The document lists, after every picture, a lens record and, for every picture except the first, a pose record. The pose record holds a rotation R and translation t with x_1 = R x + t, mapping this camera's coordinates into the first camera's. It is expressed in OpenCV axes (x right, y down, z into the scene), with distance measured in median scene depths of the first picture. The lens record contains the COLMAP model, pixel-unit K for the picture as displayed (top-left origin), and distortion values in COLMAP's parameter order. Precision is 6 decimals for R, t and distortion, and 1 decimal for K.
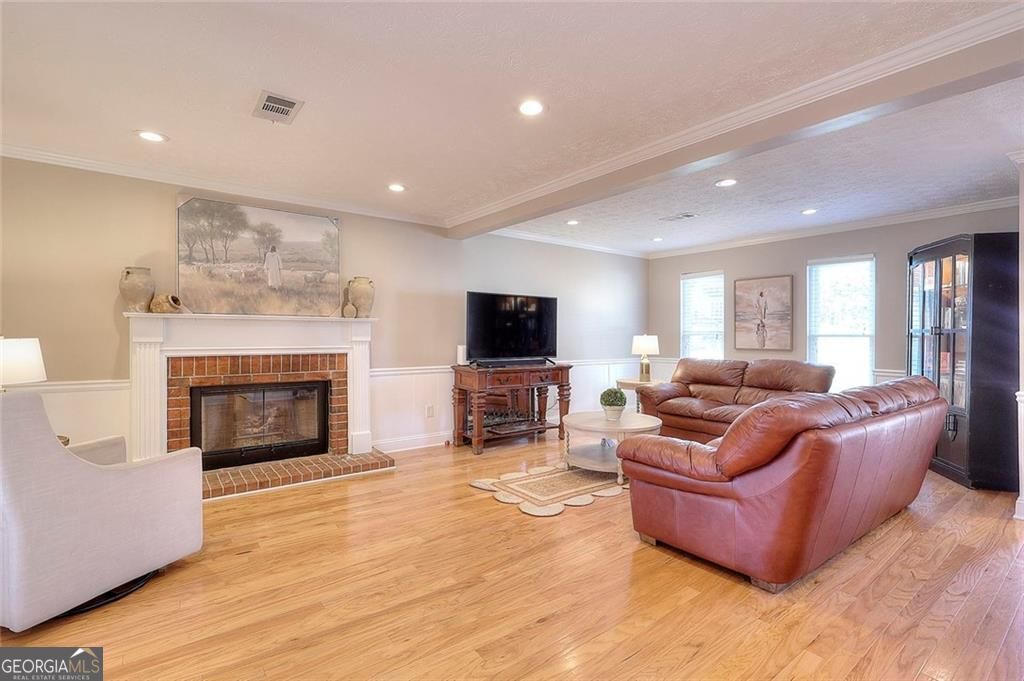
lens RADIAL K [[473.7, 0, 510.3], [0, 473.7, 339.9], [0, 0, 1]] dist [0.002078, -0.000113]
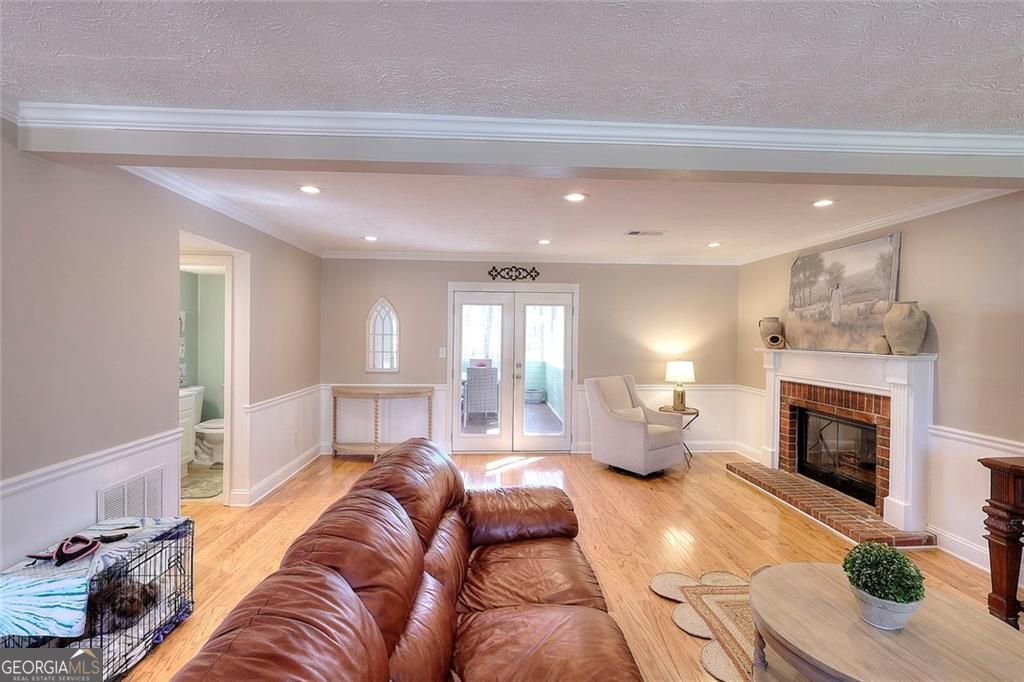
lens RADIAL K [[473.7, 0, 515.7], [0, 473.7, 338.7], [0, 0, 1]] dist [0.002078, -0.000113]
pose [[-0.551882, -0.002098, -0.833920, 0.733892], [-0.022065, 0.999683, 0.012087, -0.071863], [0.833630, 0.025071, -0.551754, 0.963277]]
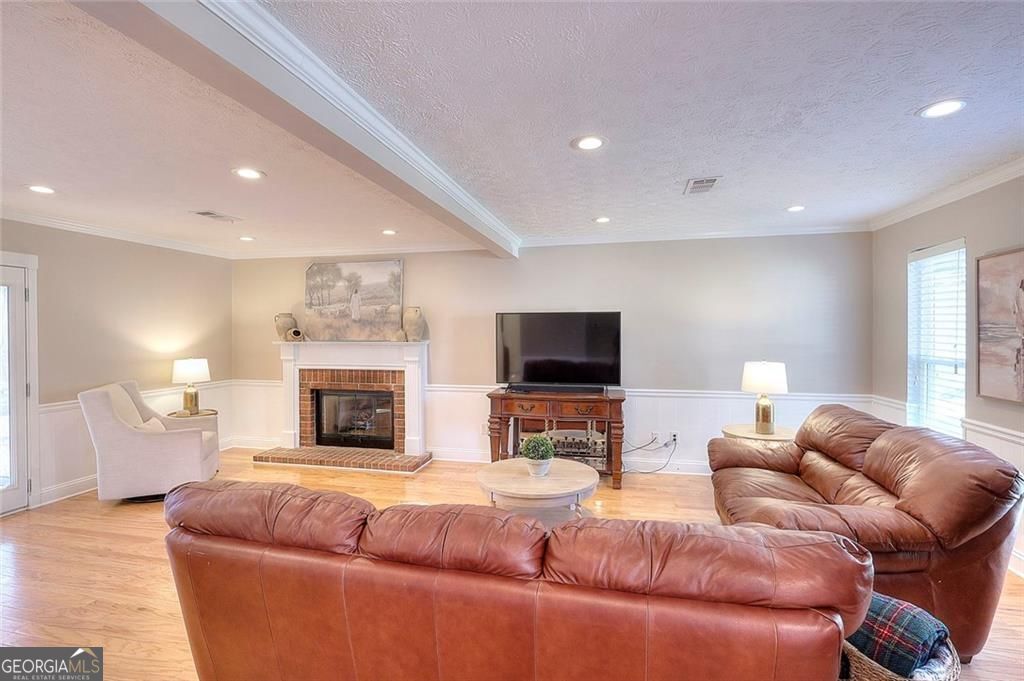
lens RADIAL K [[473.7, 0, 514.1], [0, 473.7, 341.0], [0, 0, 1]] dist [0.002078, -0.000113]
pose [[0.642344, 0.009163, -0.766362, 0.804591], [-0.003452, 0.999953, 0.009062, -0.062249], [0.766409, -0.003175, 0.642346, 0.464969]]
